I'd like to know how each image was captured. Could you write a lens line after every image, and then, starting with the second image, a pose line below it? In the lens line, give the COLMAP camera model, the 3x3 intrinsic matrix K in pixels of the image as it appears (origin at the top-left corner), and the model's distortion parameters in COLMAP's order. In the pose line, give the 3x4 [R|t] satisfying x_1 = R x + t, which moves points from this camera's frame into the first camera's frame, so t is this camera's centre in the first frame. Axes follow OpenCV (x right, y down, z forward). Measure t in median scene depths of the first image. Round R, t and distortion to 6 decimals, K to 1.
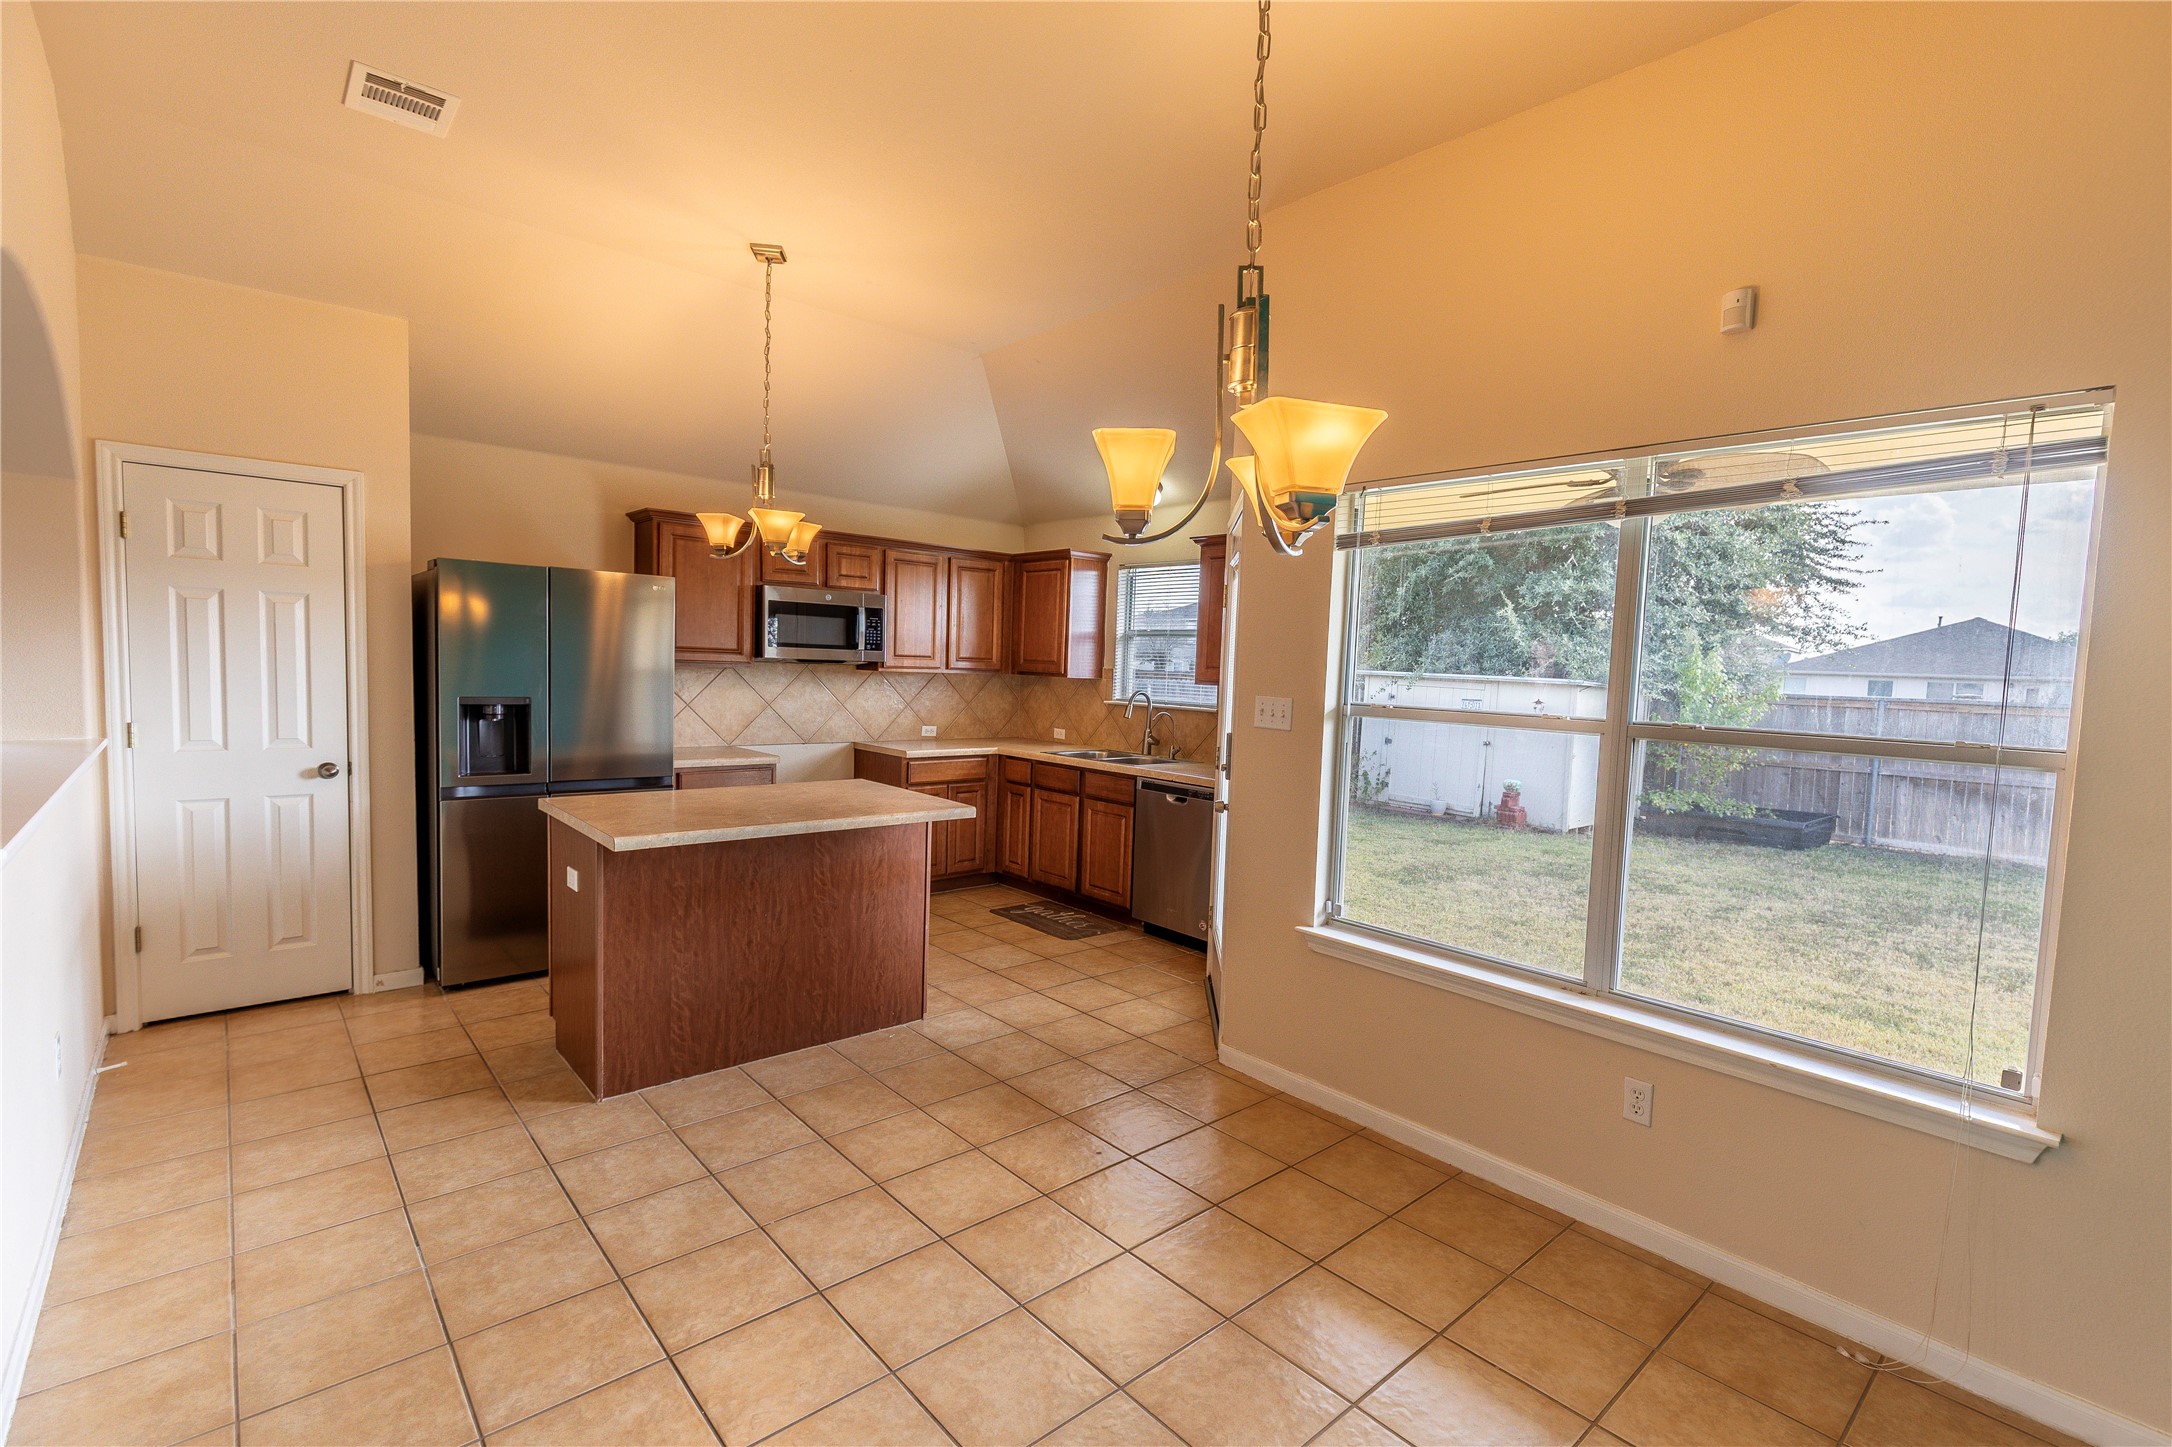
lens RADIAL K [[975.9, 0, 1090.8], [0, 975.9, 727.9], [0, 0, 1]] dist [0.003008, 0.000385]
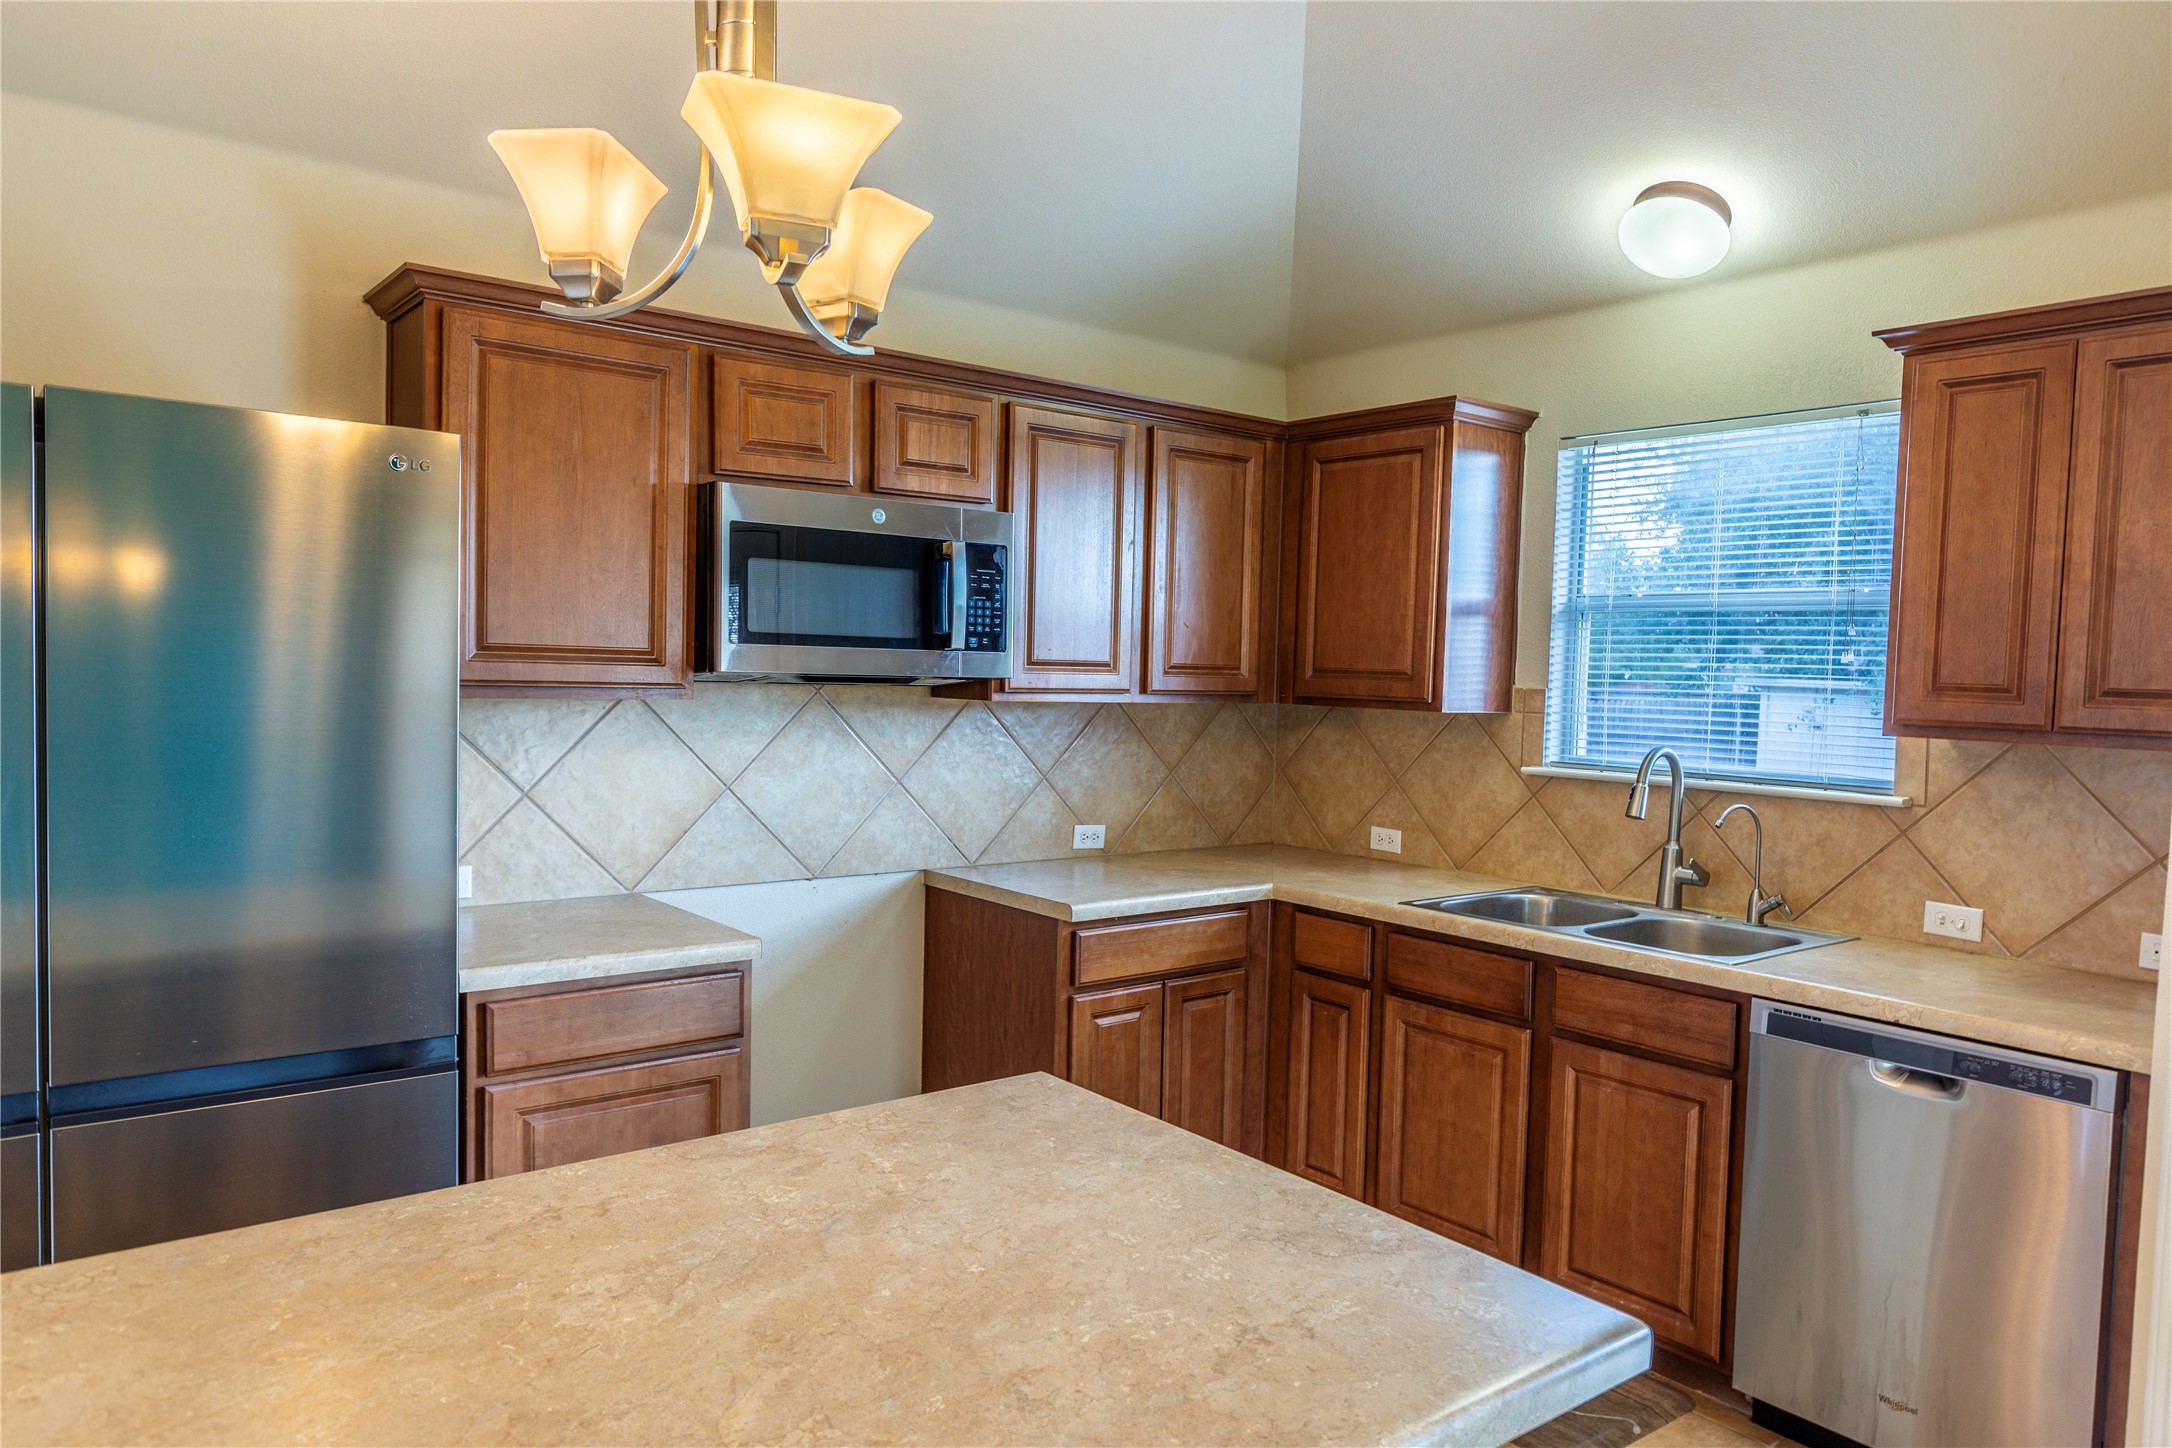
lens RADIAL K [[1454.5, 0, 1085.5], [0, 1454.5, 731.9], [0, 0, 1]] dist [-0.012399, -0.002478]
pose [[0.998057, -0.005973, -0.062024, -0.138039], [0.004562, 0.999728, -0.022869, -0.030741], [0.062144, 0.022542, 0.997813, 0.390588]]
